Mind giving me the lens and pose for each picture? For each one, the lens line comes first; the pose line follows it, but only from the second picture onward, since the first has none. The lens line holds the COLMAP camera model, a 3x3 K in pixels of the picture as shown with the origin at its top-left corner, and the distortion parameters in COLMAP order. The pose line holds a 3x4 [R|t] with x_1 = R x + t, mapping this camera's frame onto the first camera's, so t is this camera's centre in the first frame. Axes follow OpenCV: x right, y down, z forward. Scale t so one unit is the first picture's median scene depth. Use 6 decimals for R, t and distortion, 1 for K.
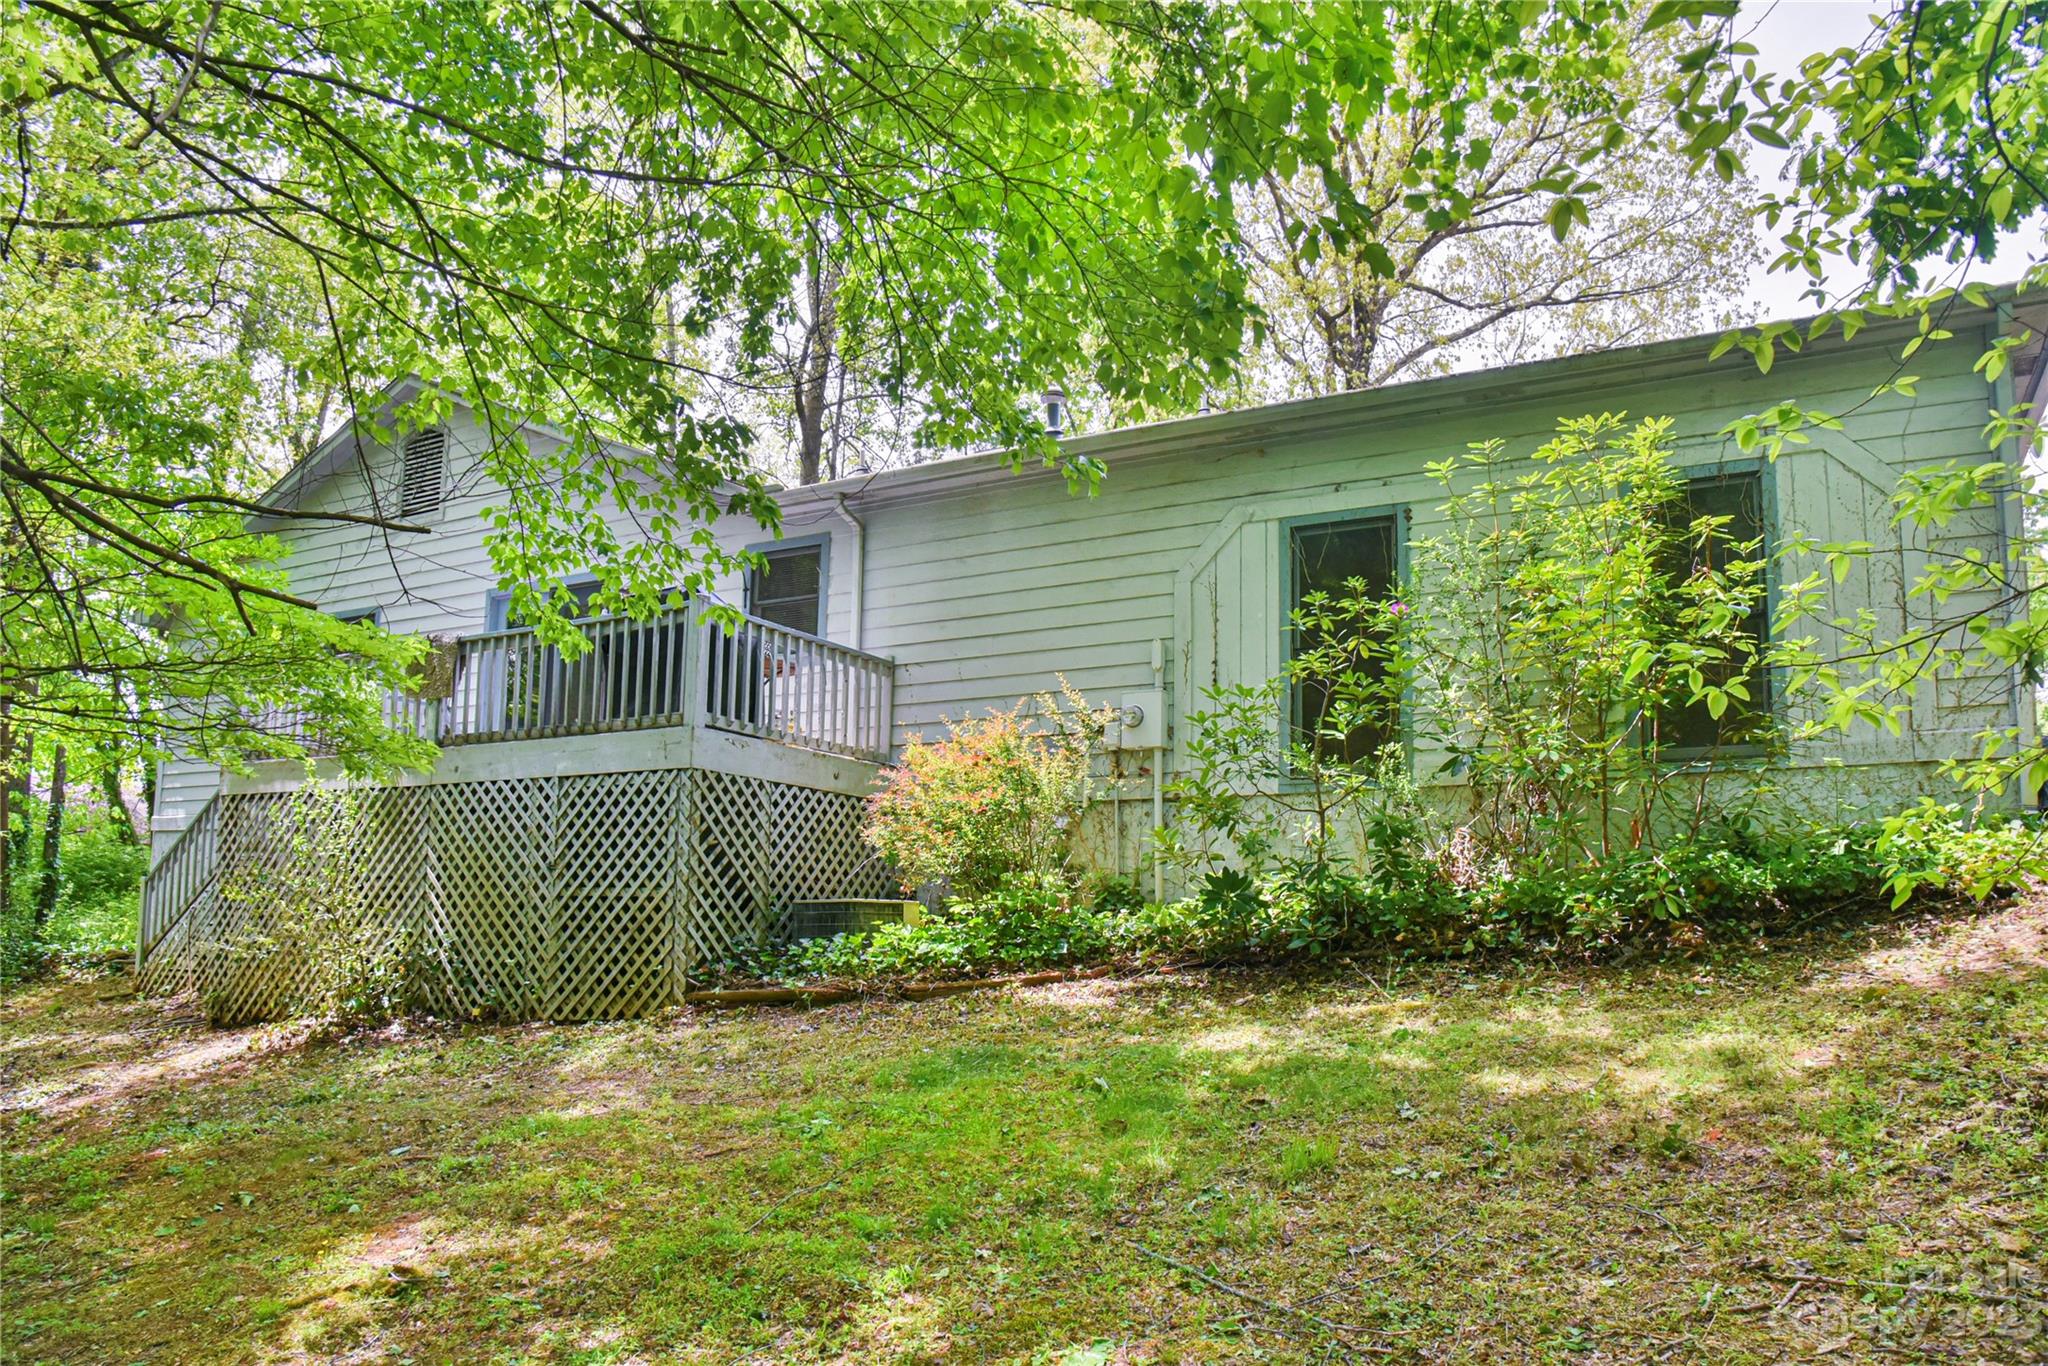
lens RADIAL K [[1462.2, 0, 1024.0], [0, 1462.2, 683.0], [0, 0, 1]] dist [-0.000257, 0.000779]
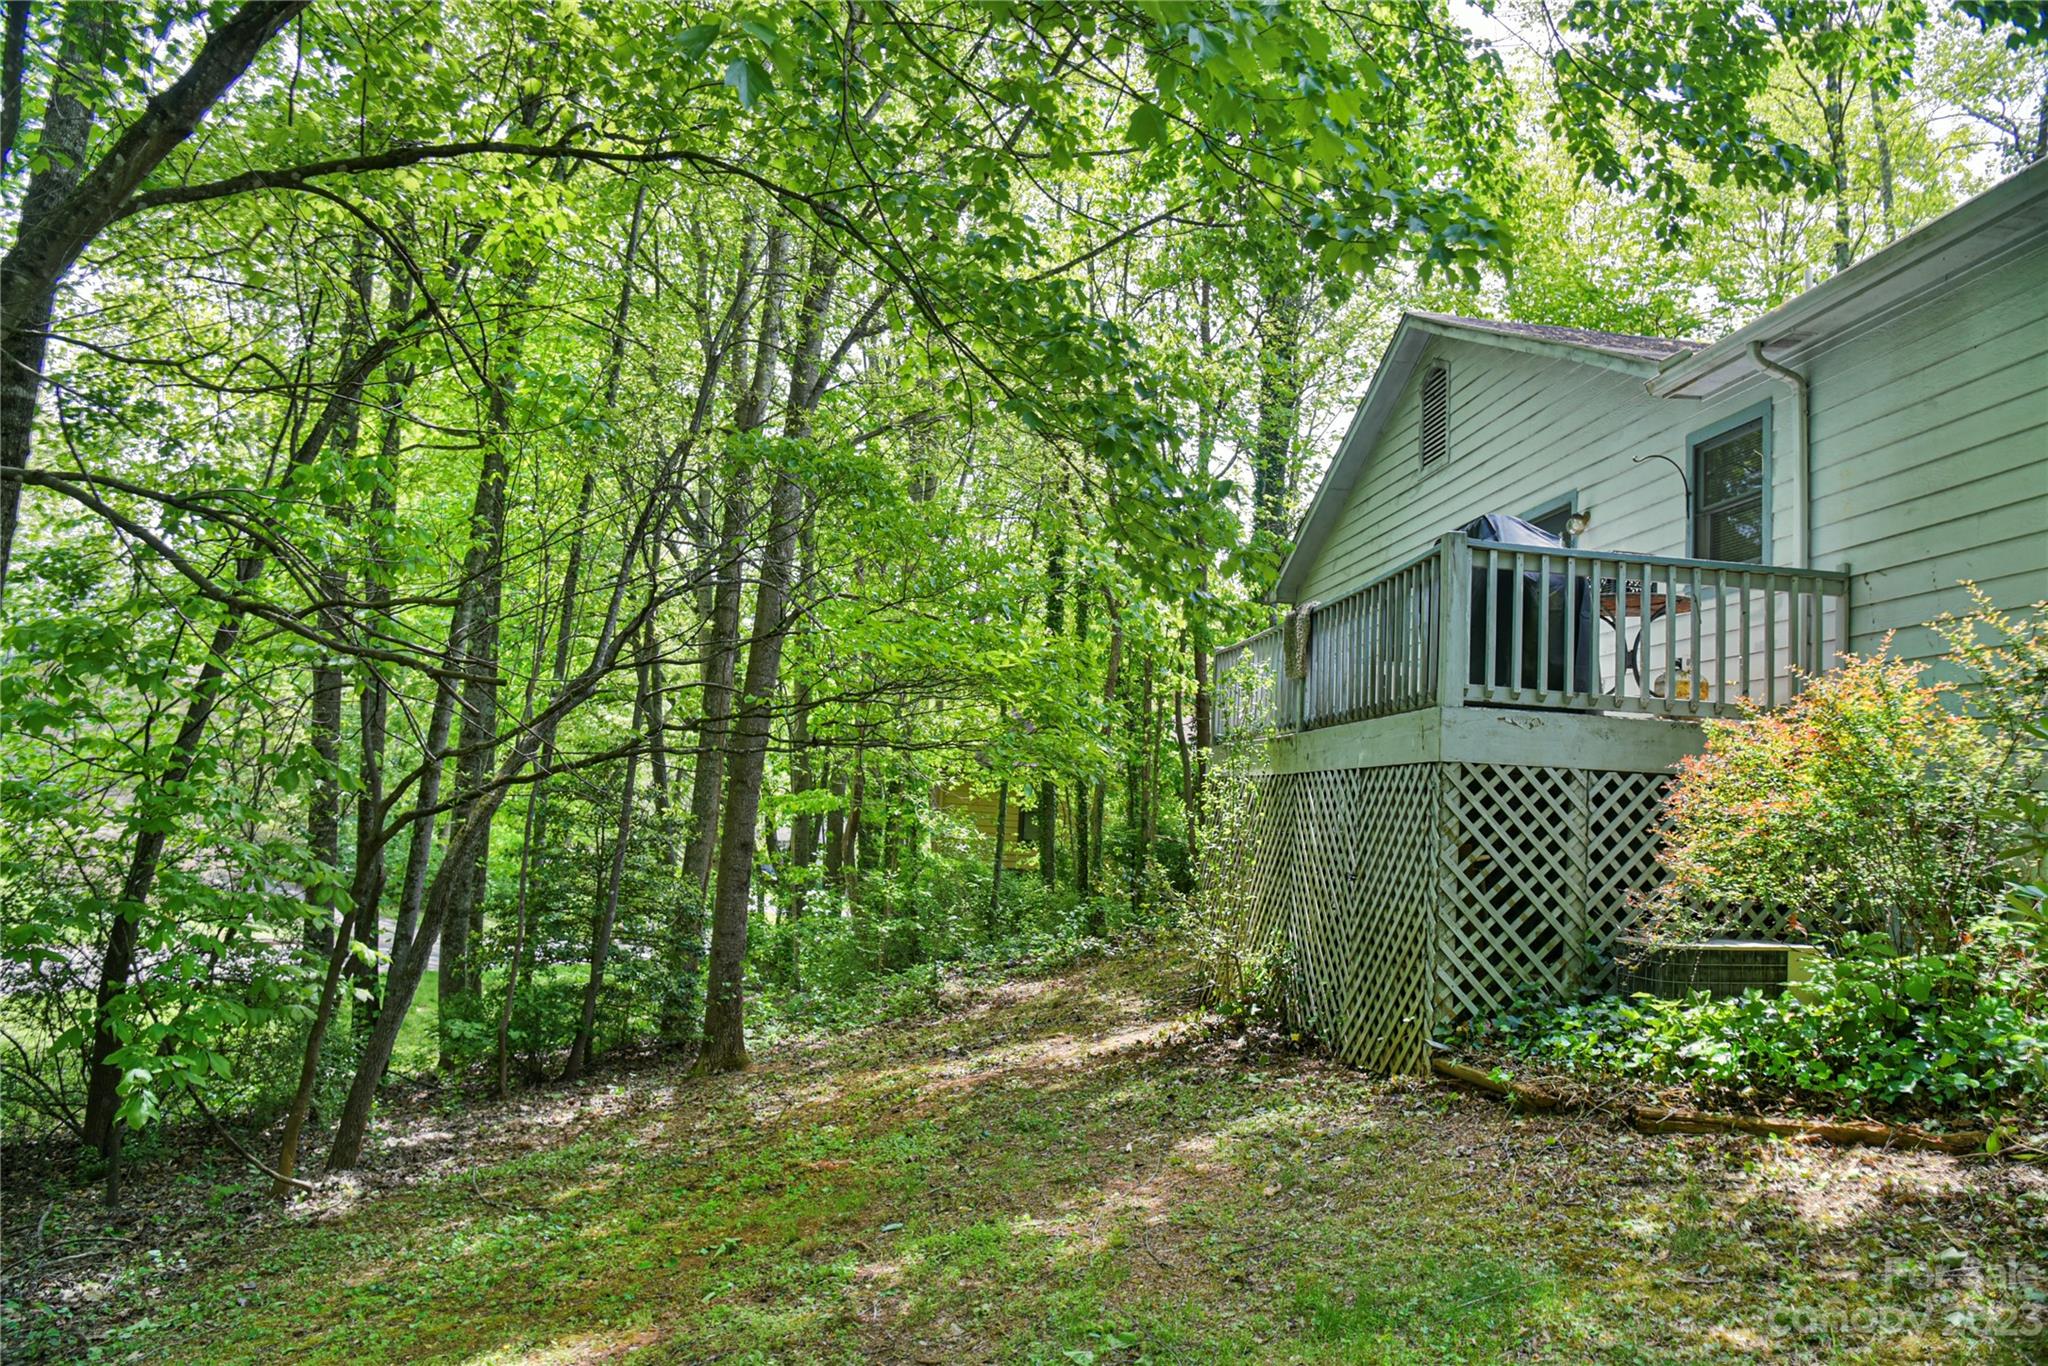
lens RADIAL K [[1462.2, 0, 1024.0], [0, 1462.2, 683.0], [0, 0, 1]] dist [-0.000257, 0.000779]
pose [[0.629856, -0.065708, -0.773927, 0.226364], [0.107226, 0.994231, 0.002853, -0.008412], [0.769275, -0.084782, 0.633268, 0.345573]]
